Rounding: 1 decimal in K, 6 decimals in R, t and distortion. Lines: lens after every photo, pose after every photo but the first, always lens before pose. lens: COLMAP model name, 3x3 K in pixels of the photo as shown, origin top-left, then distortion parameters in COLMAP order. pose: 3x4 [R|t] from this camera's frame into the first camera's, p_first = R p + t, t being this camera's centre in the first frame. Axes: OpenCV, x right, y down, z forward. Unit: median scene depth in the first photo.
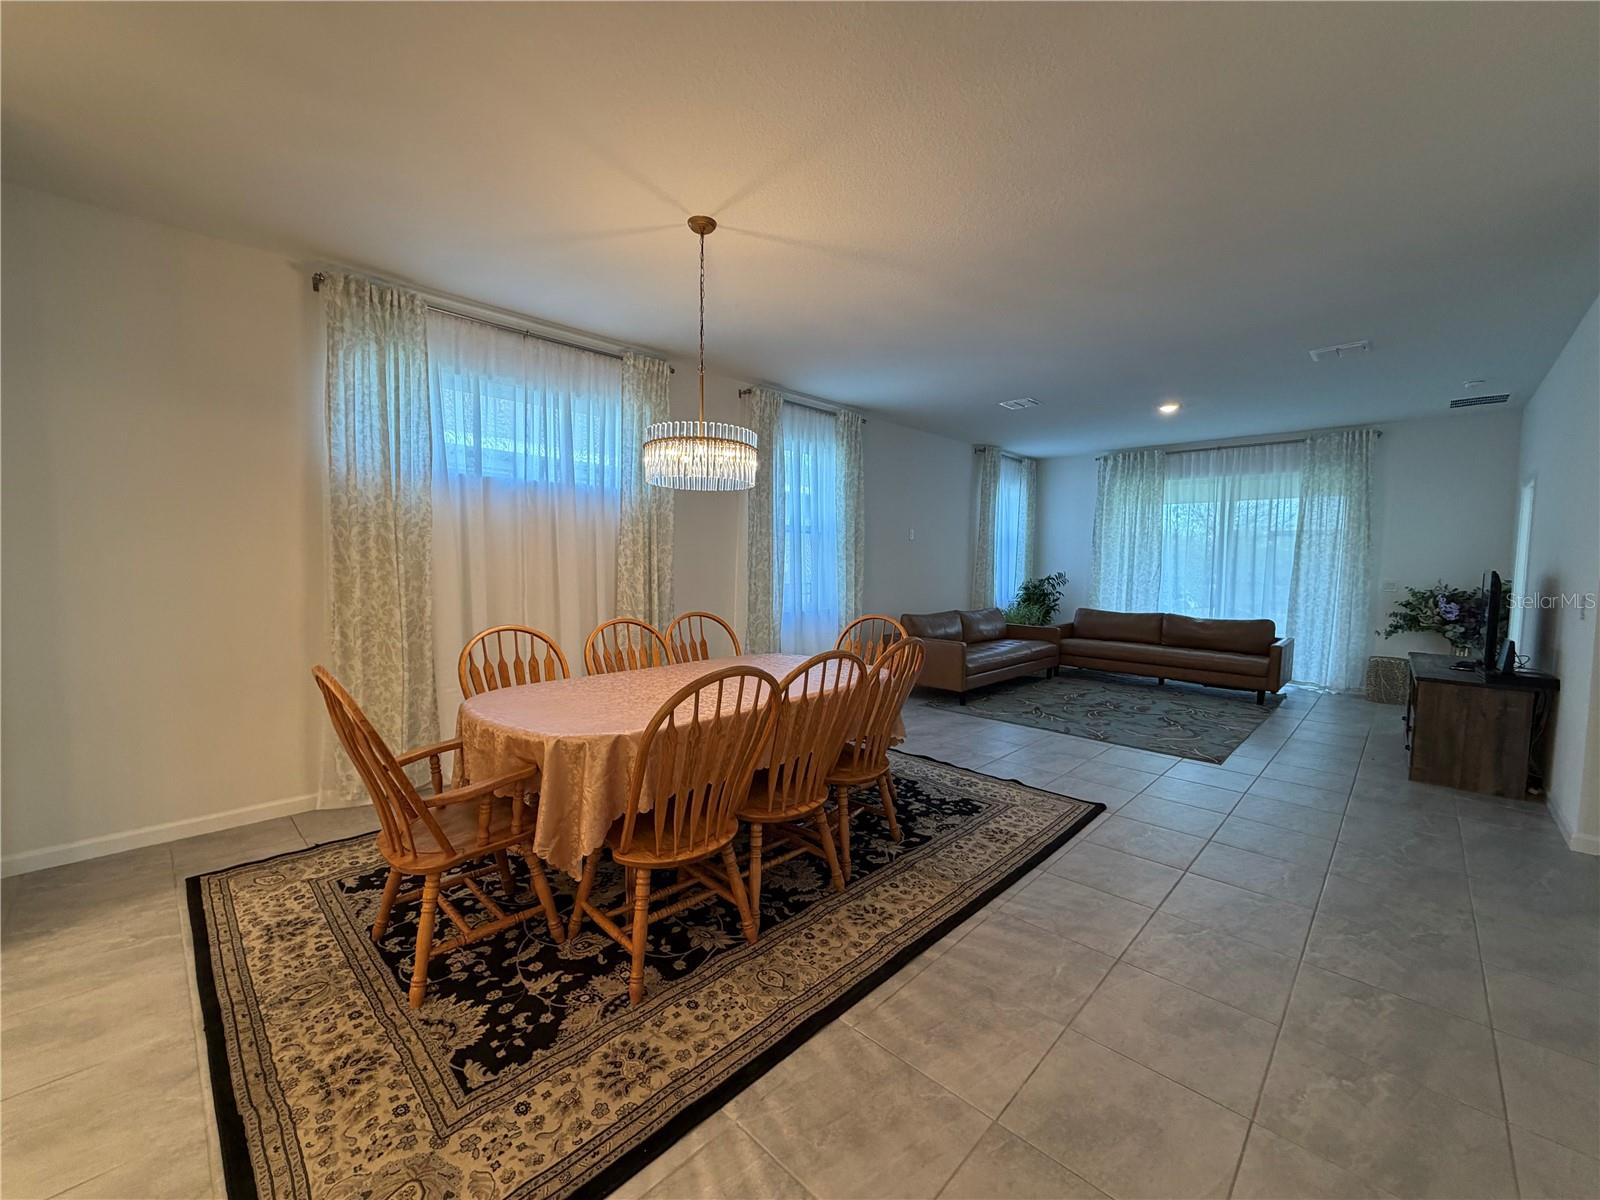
lens RADIAL K [[637.2, 0, 798.8], [0, 637.2, 599.0], [0, 0, 1]] dist [0.002024, -0.000420]
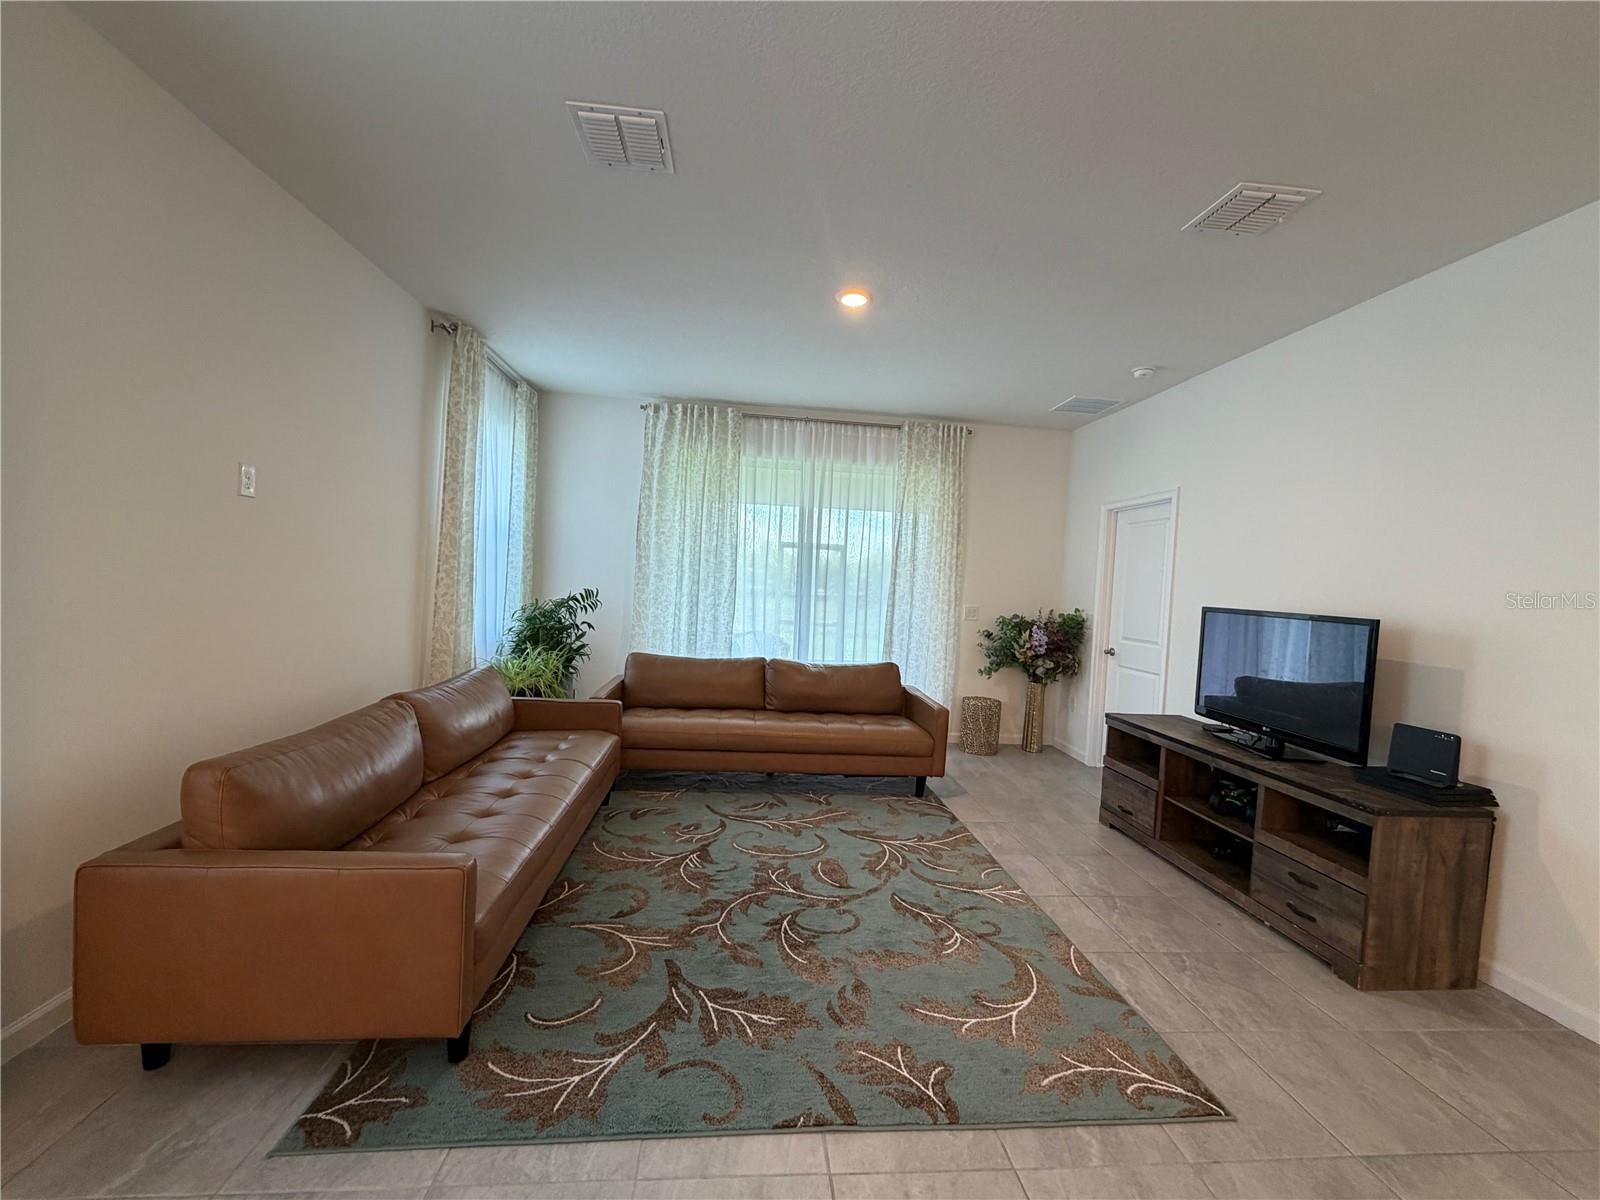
lens RADIAL K [[637.2, 0, 796.8], [0, 637.2, 598.8], [0, 0, 1]] dist [0.002024, -0.000420]
pose [[0.655701, -0.003337, 0.755013, 0.180698], [0.005519, 0.999985, -0.000373, -0.059126], [-0.755000, 0.004412, 0.655710, 0.893520]]
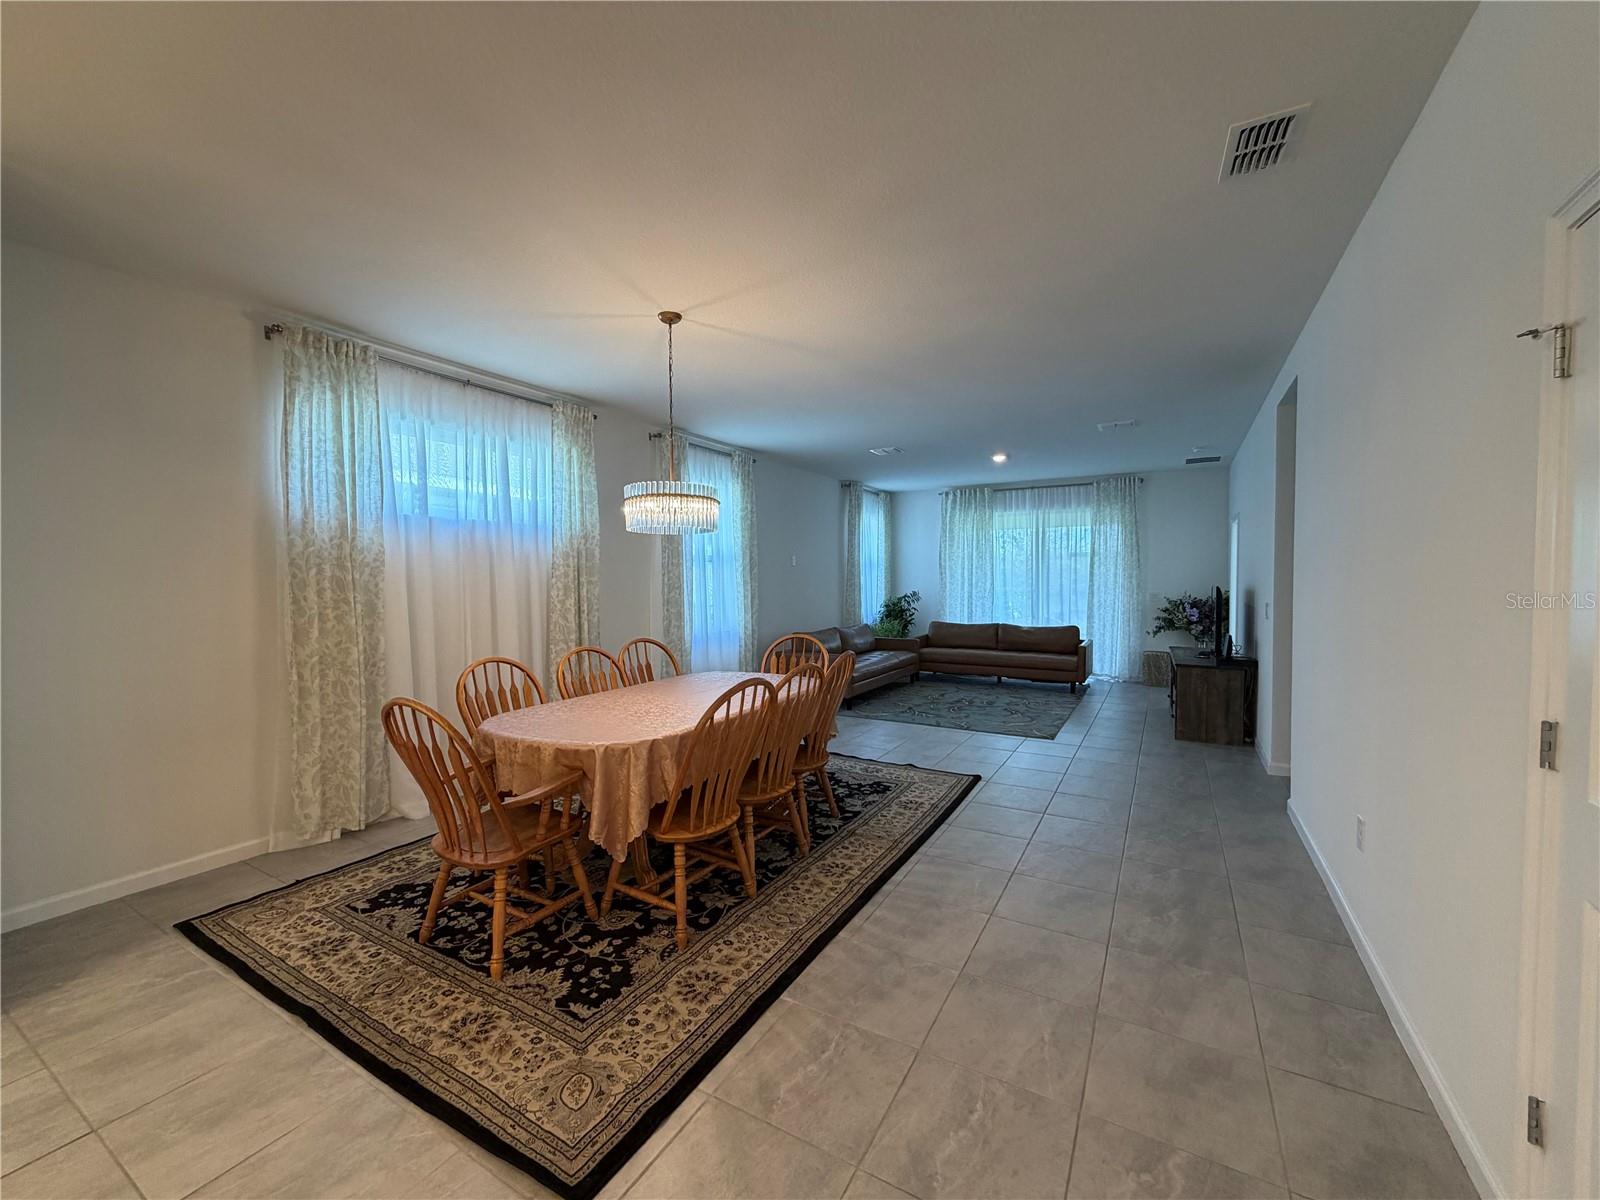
lens RADIAL K [[637.2, 0, 798.9], [0, 637.2, 597.6], [0, 0, 1]] dist [0.002024, -0.000420]
pose [[0.970148, -0.025804, 0.241136, -0.134342], [0.033520, 0.999047, -0.027950, -0.008656], [-0.240185, 0.035199, 0.970089, -0.129998]]
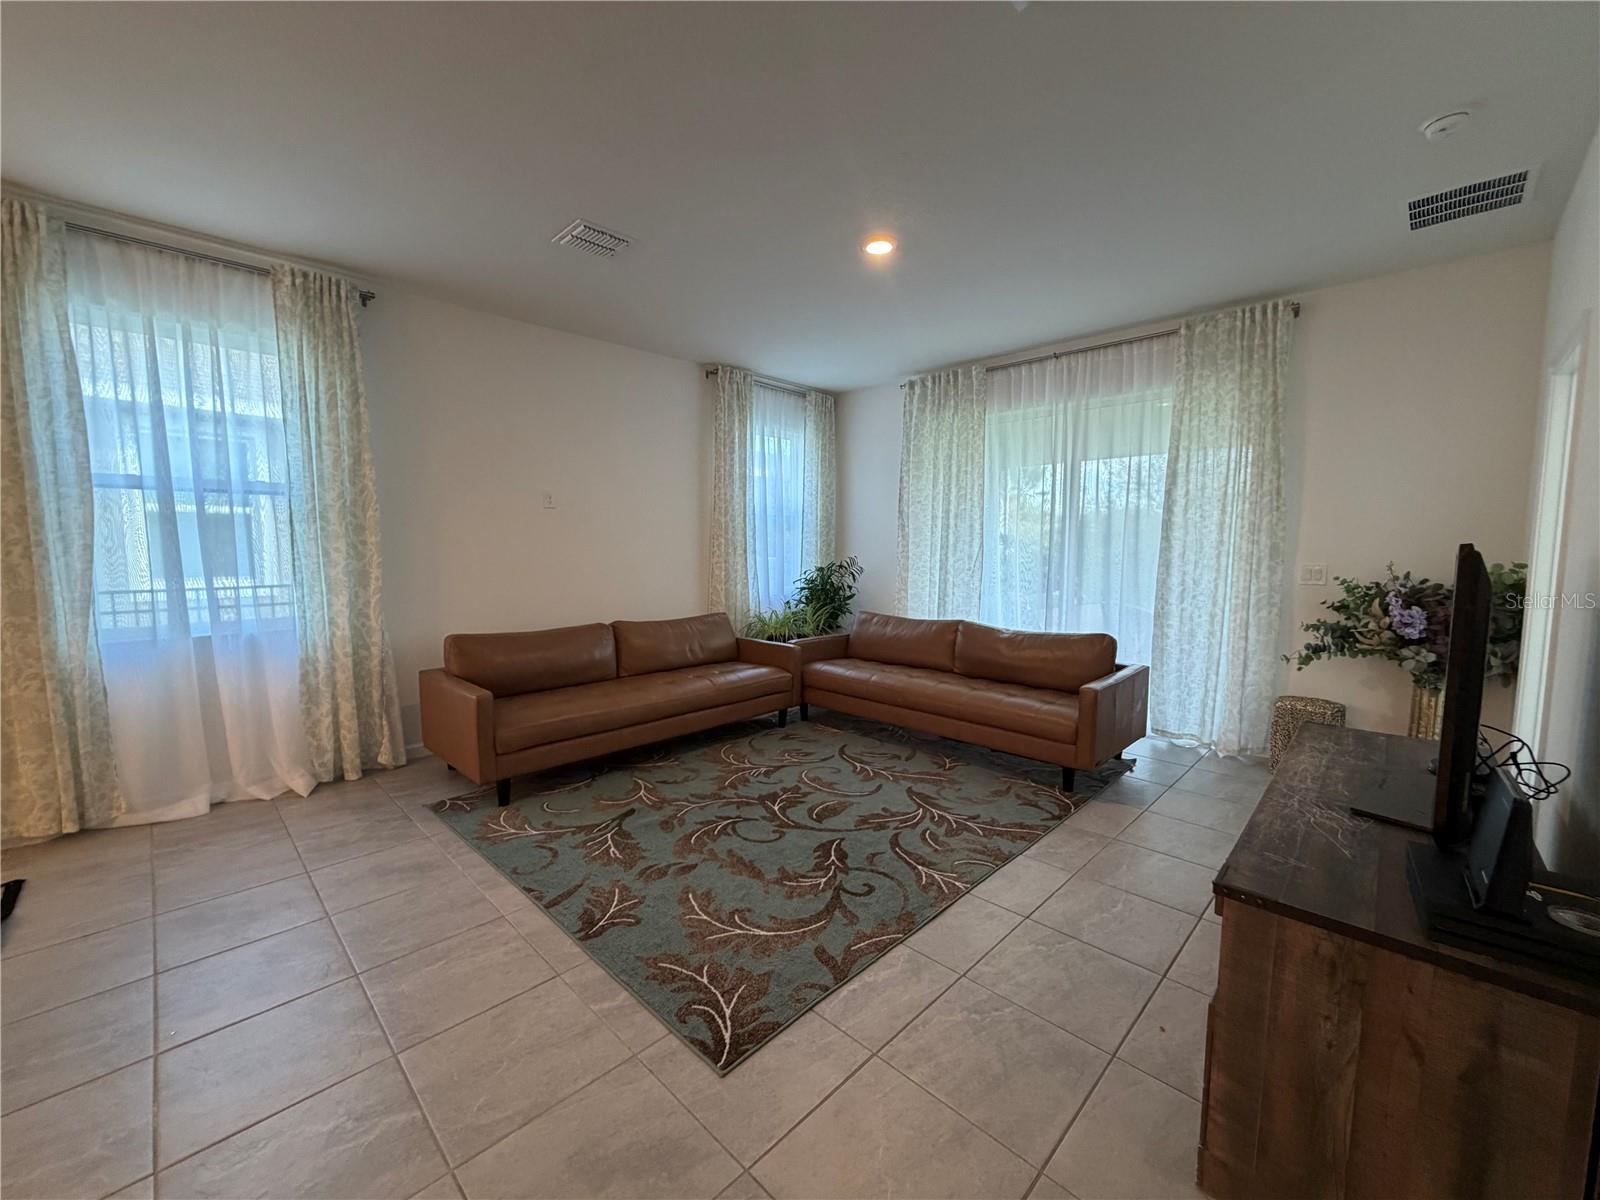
lens RADIAL K [[637.2, 0, 796.4], [0, 637.2, 599.6], [0, 0, 1]] dist [0.002024, -0.000420]
pose [[0.999838, -0.011579, -0.013791, 0.674952], [0.011903, 0.999649, 0.023648, -0.024621], [0.013512, -0.023808, 0.999625, 0.602293]]
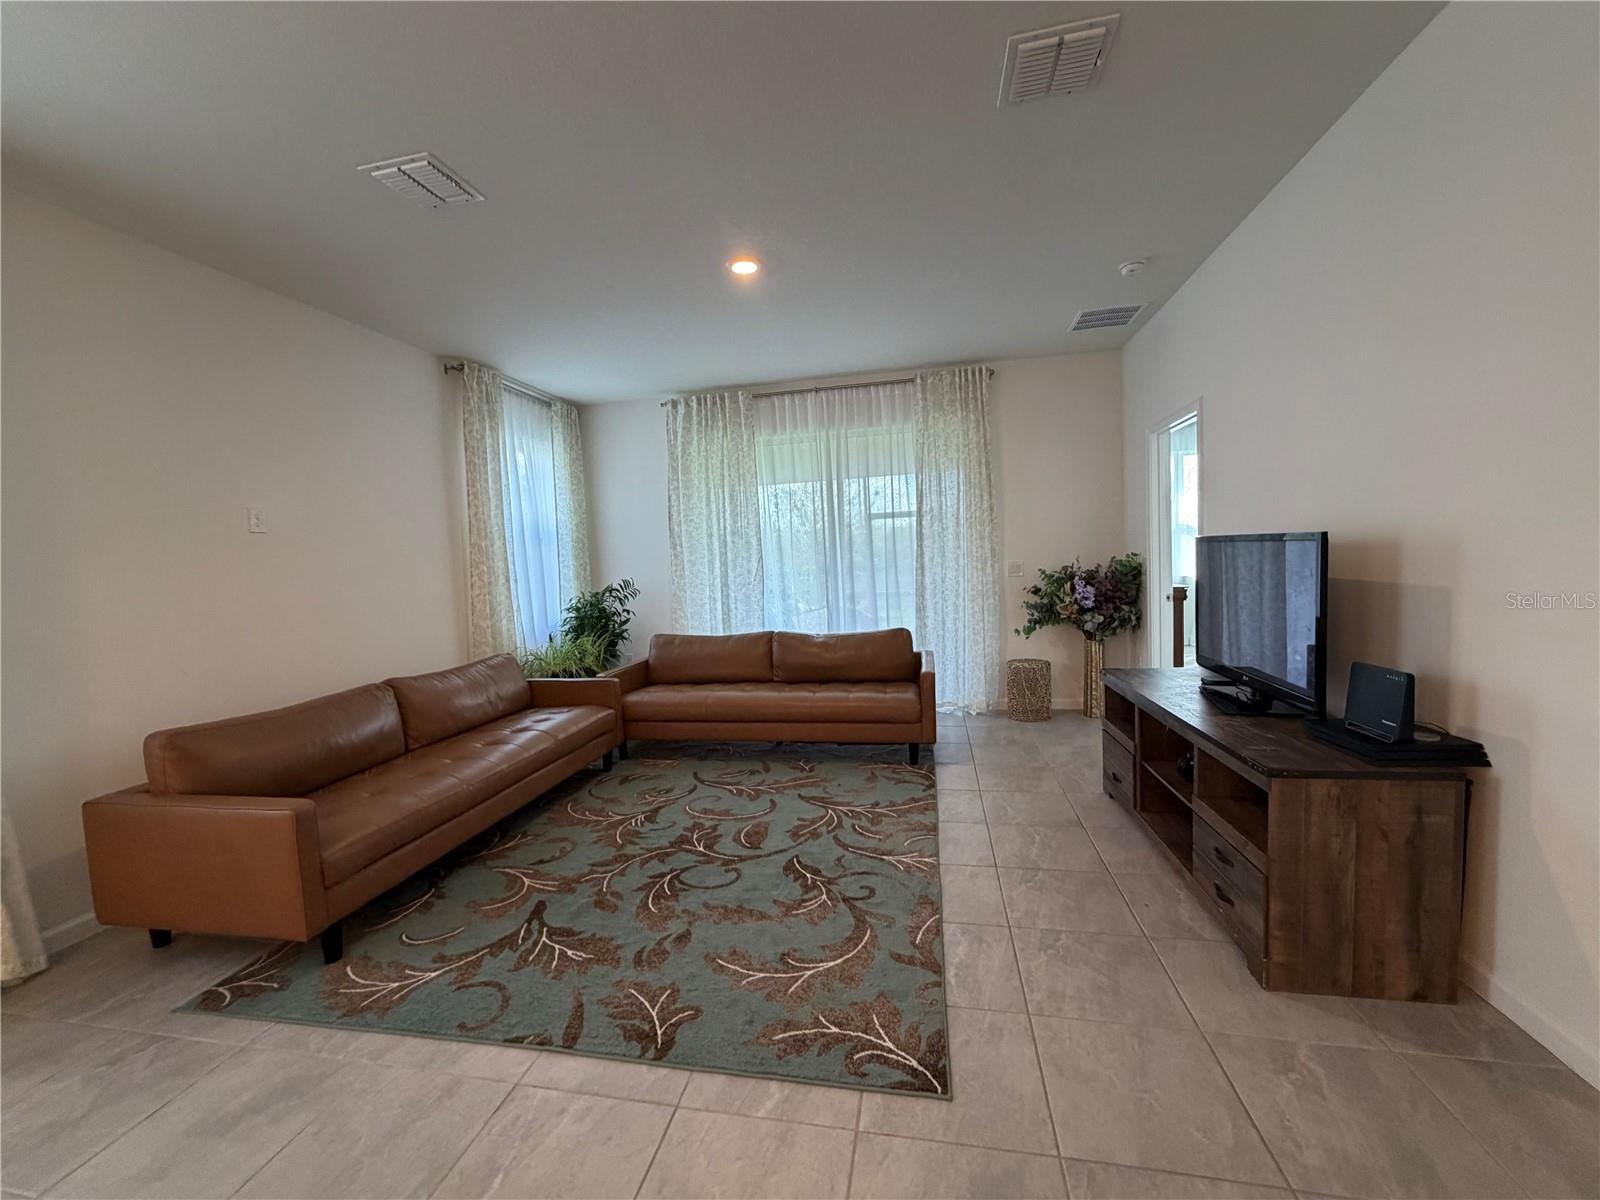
lens RADIAL K [[637.2, 0, 795.7], [0, 637.2, 598.5], [0, 0, 1]] dist [0.002024, -0.000420]
pose [[0.843769, -0.088408, 0.529374, 0.401301], [0.093338, 0.995481, 0.017479, -0.033541], [-0.528528, 0.034662, 0.848208, 0.692765]]
